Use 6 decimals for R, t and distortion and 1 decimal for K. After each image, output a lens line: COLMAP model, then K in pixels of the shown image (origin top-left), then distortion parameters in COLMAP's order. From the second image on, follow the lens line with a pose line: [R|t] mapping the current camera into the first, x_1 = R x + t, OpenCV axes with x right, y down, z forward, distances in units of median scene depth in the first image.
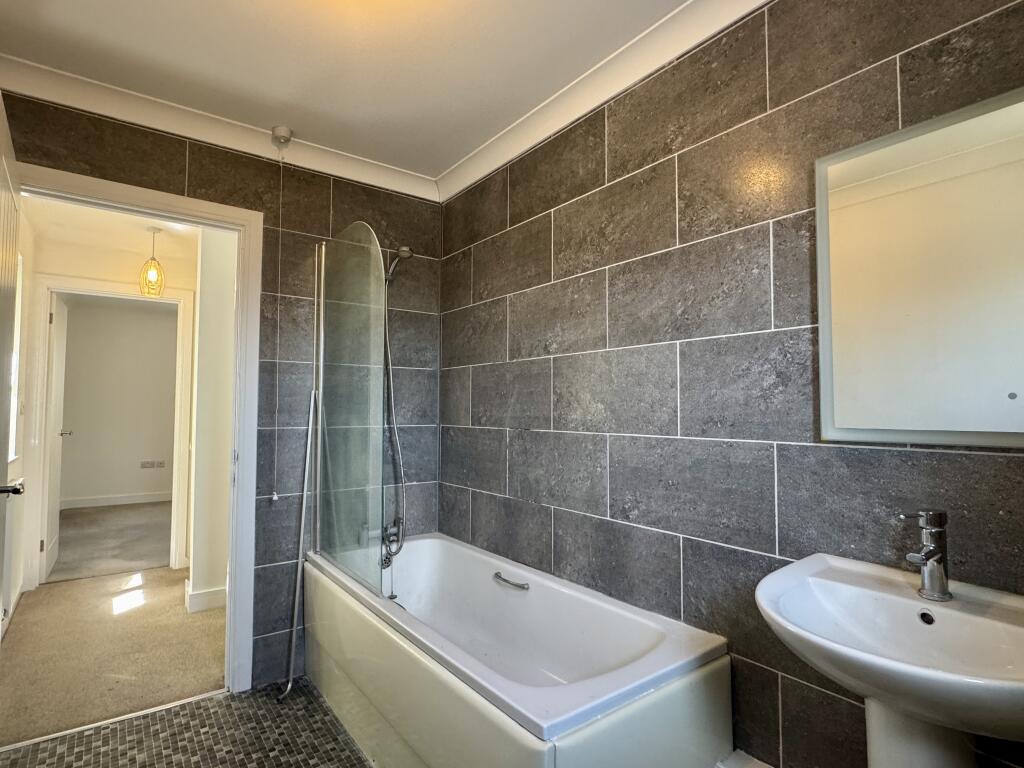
lens RADIAL K [[538.2, 0, 501.6], [0, 538.2, 384.4], [0, 0, 1]] dist [0.005366, -0.000340]
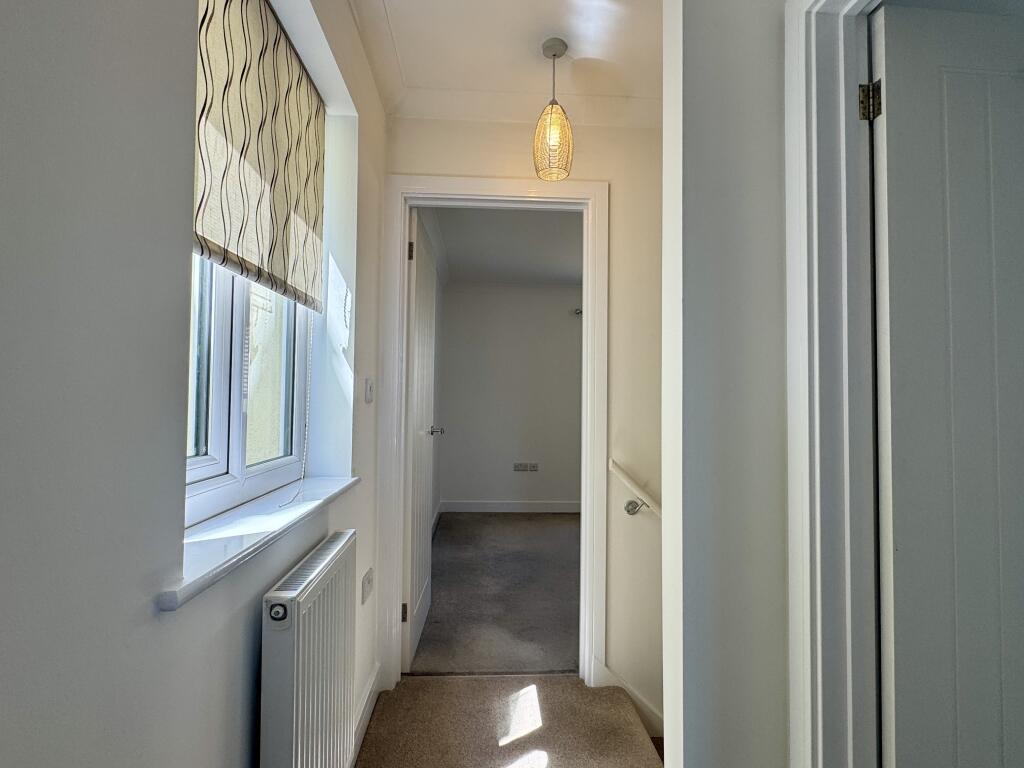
lens RADIAL K [[538.2, 0, 501.6], [0, 538.2, 384.4], [0, 0, 1]] dist [0.005366, -0.000340]
pose [[0.832577, -0.011351, -0.553793, -0.266680], [0.014864, 0.999888, 0.001852, 0.022683], [0.553710, -0.009773, 0.832652, 0.356270]]
